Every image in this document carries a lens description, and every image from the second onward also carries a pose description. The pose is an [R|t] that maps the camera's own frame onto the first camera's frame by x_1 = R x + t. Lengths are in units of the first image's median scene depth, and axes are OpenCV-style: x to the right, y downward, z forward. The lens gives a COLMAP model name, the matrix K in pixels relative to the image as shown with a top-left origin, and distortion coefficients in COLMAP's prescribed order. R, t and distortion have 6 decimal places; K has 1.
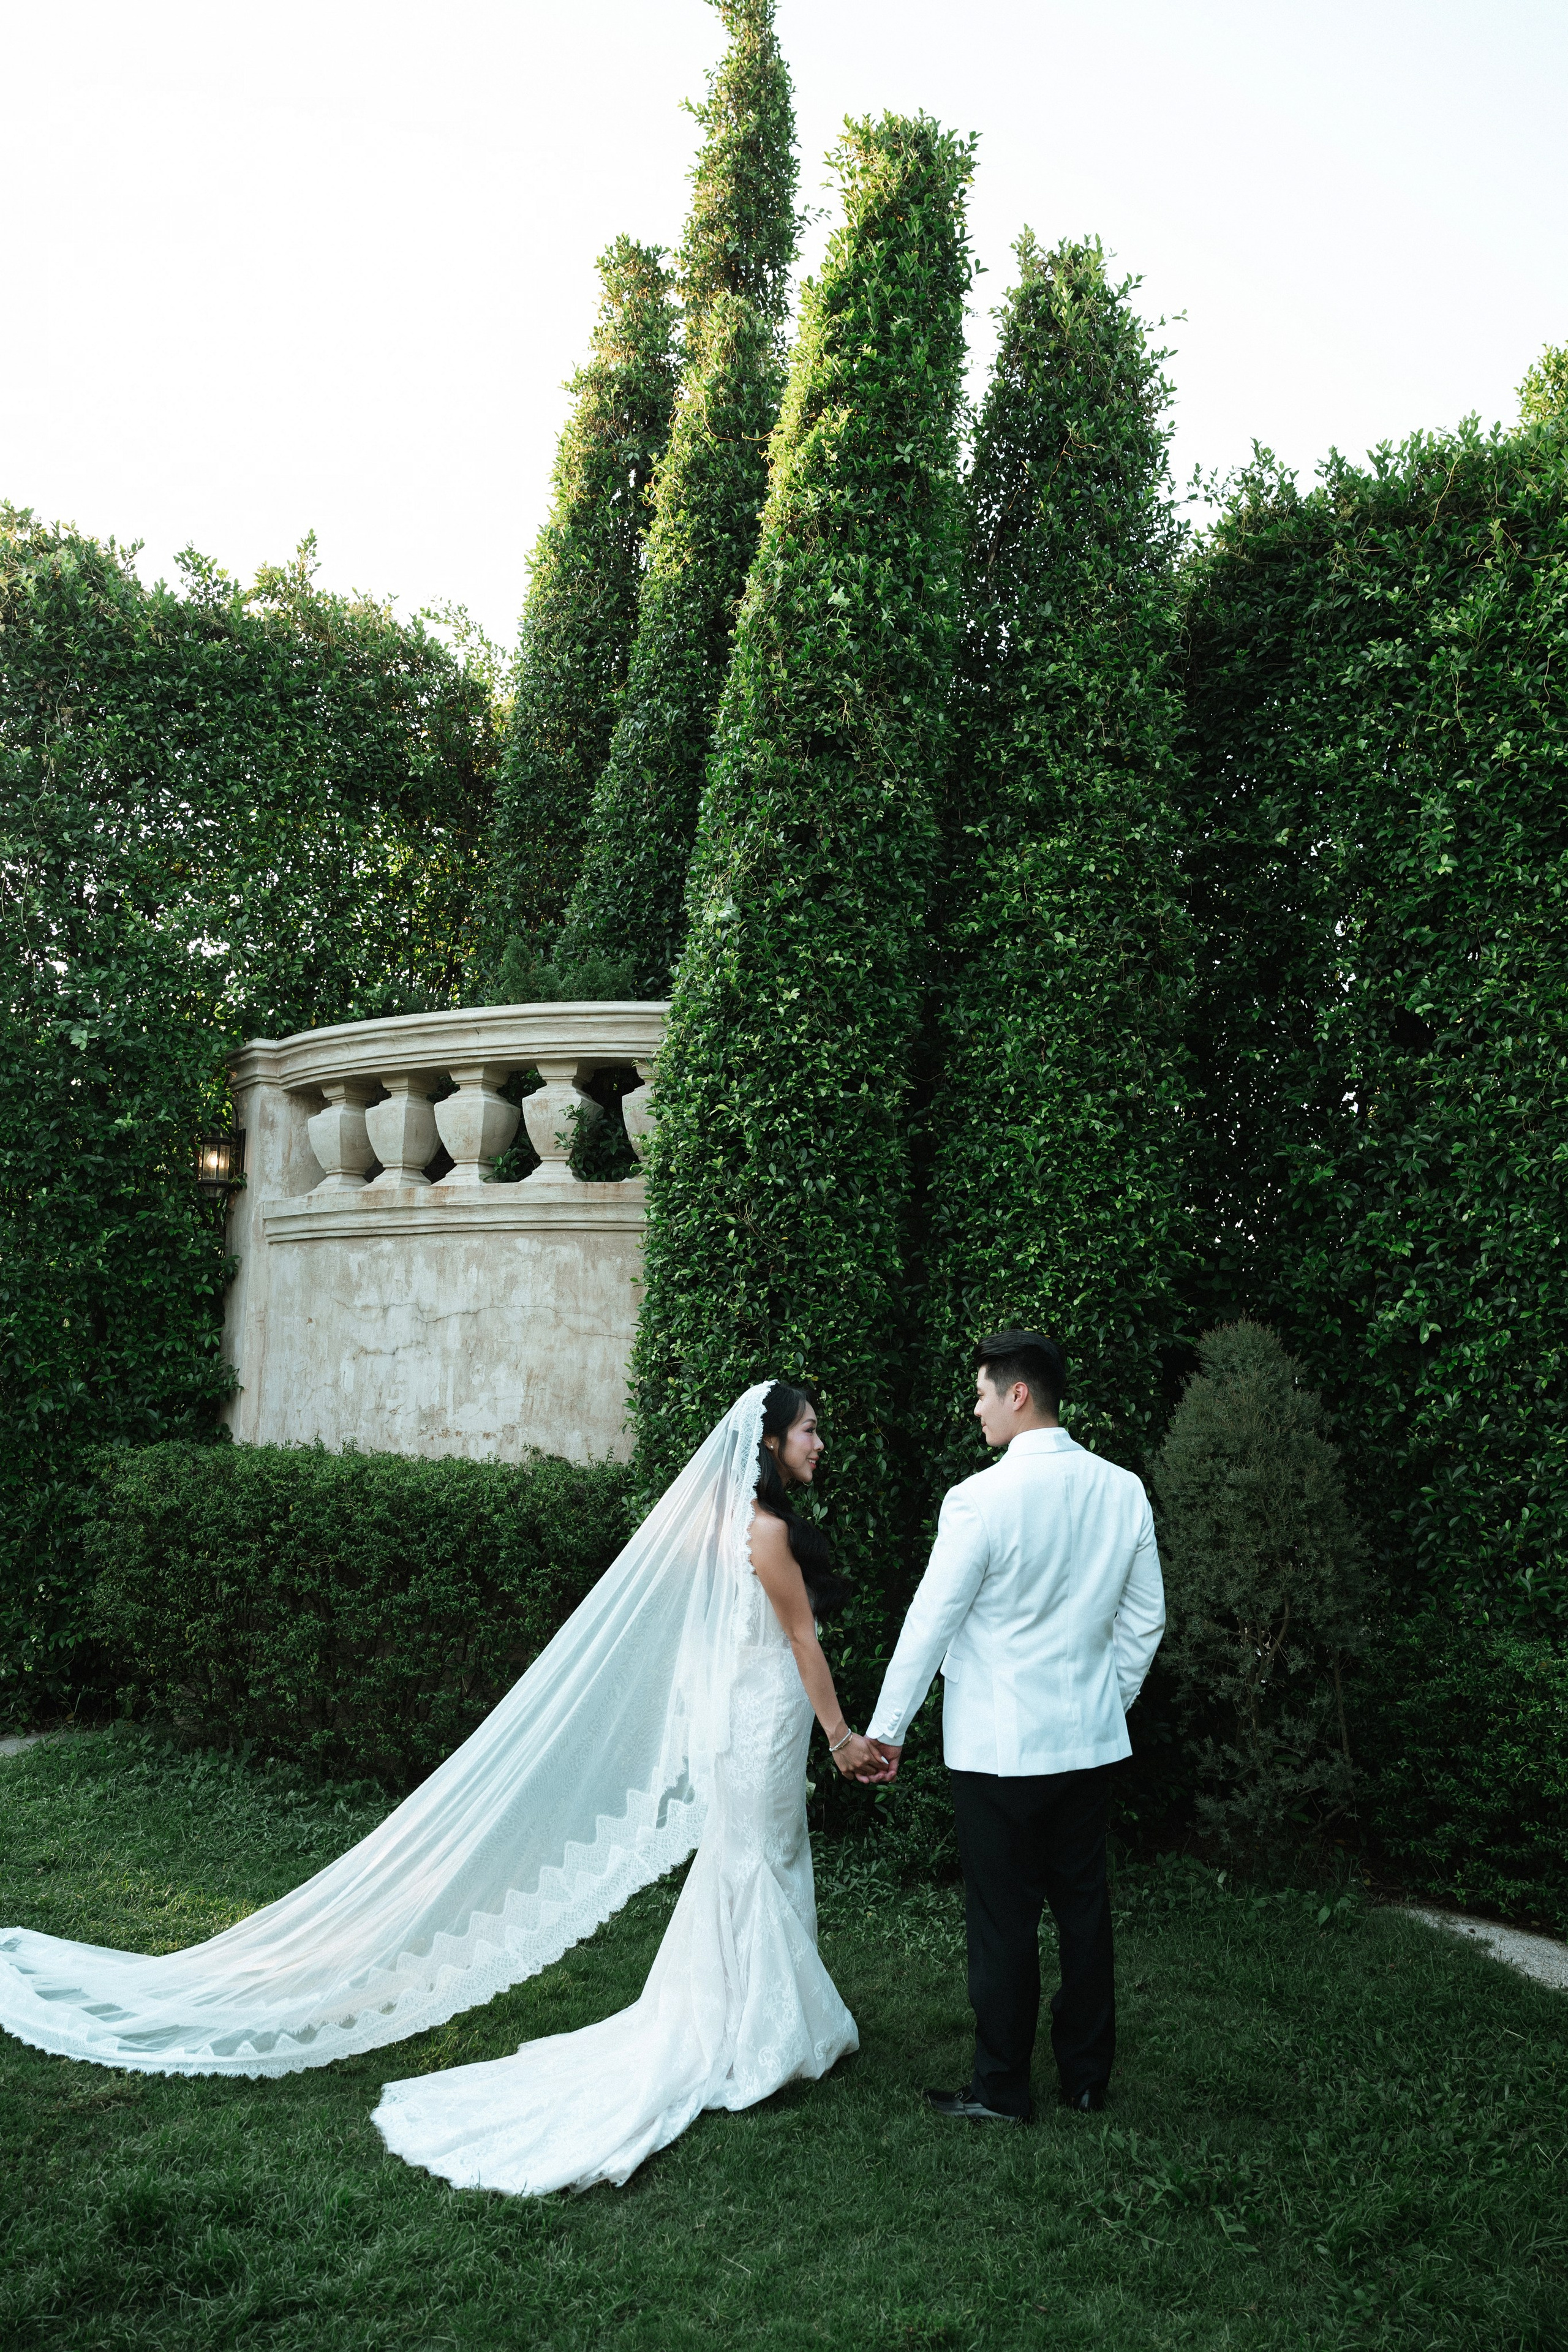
lens RADIAL K [[1896.6, 0, 804.0], [0, 1896.6, 1167.1], [0, 0, 1]] dist [-0.017208, 0.007711]
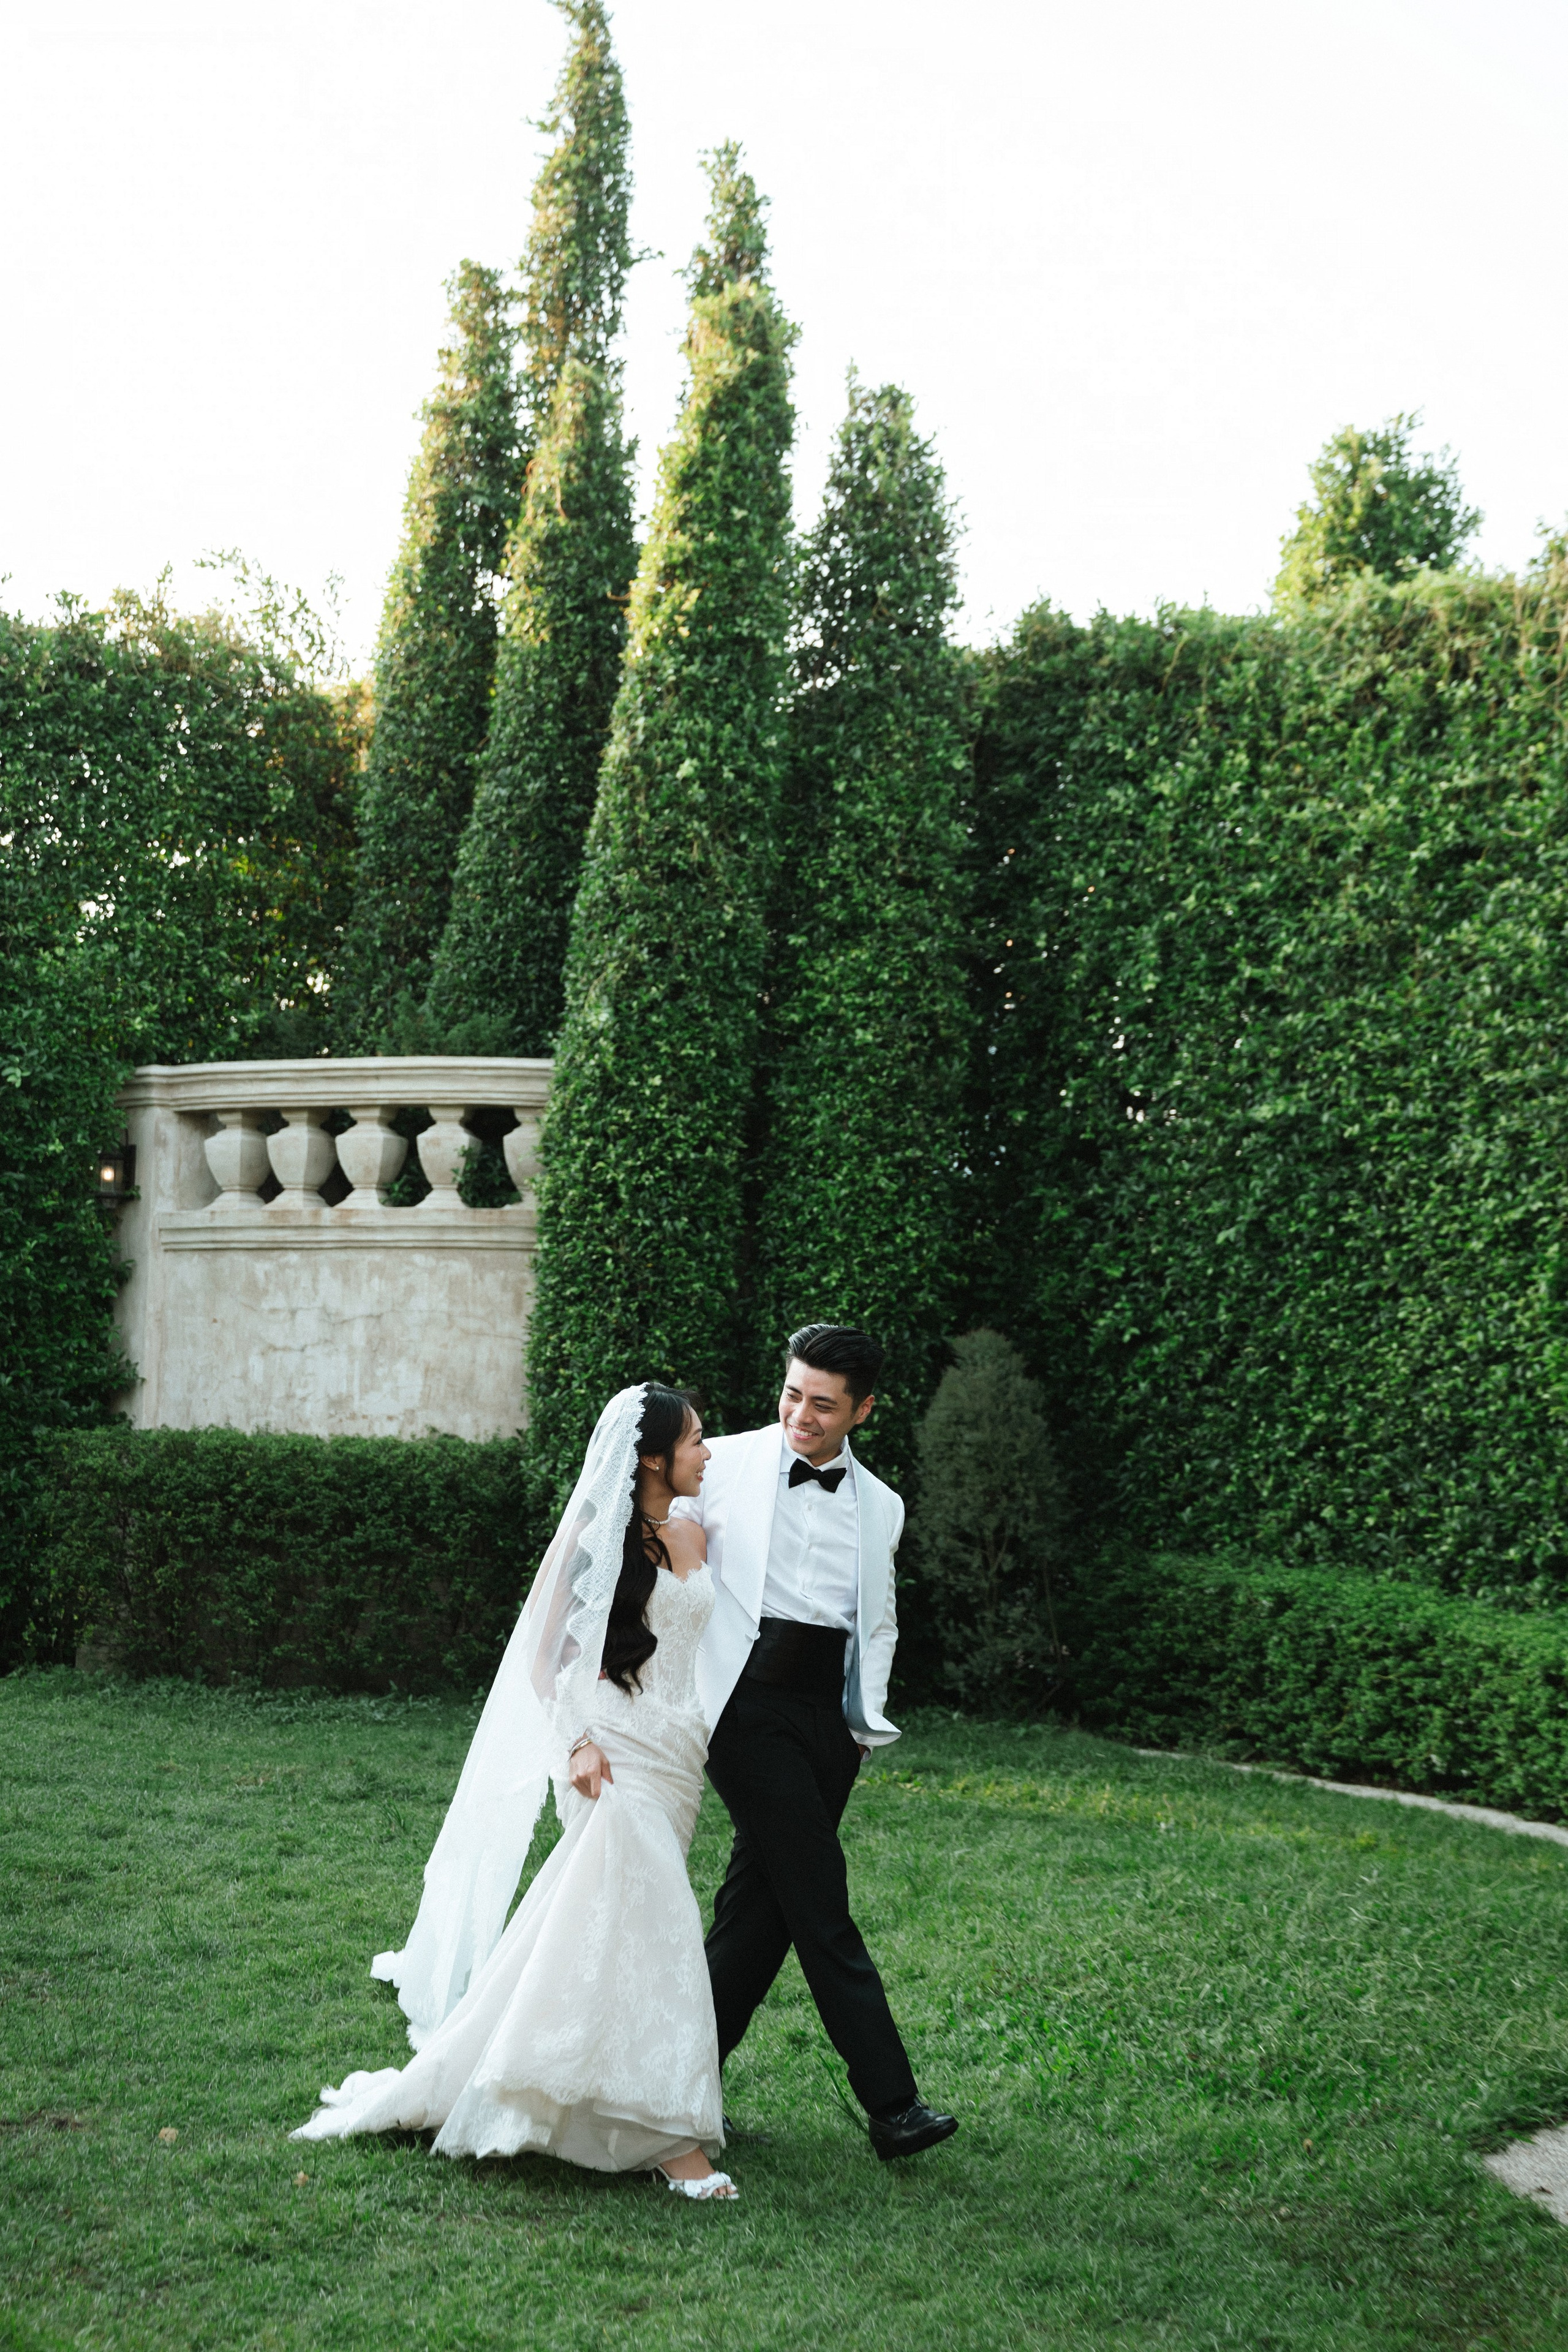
lens RADIAL K [[3864.8, 0, 781.9], [0, 3864.8, 1180.8], [0, 0, 1]] dist [0.000243, 0.000000]
pose [[0.997373, 0.003237, 0.072366, -0.102906], [-0.007484, 0.998260, 0.058486, -0.163203], [-0.072051, -0.058873, 0.995662, -1.537300]]
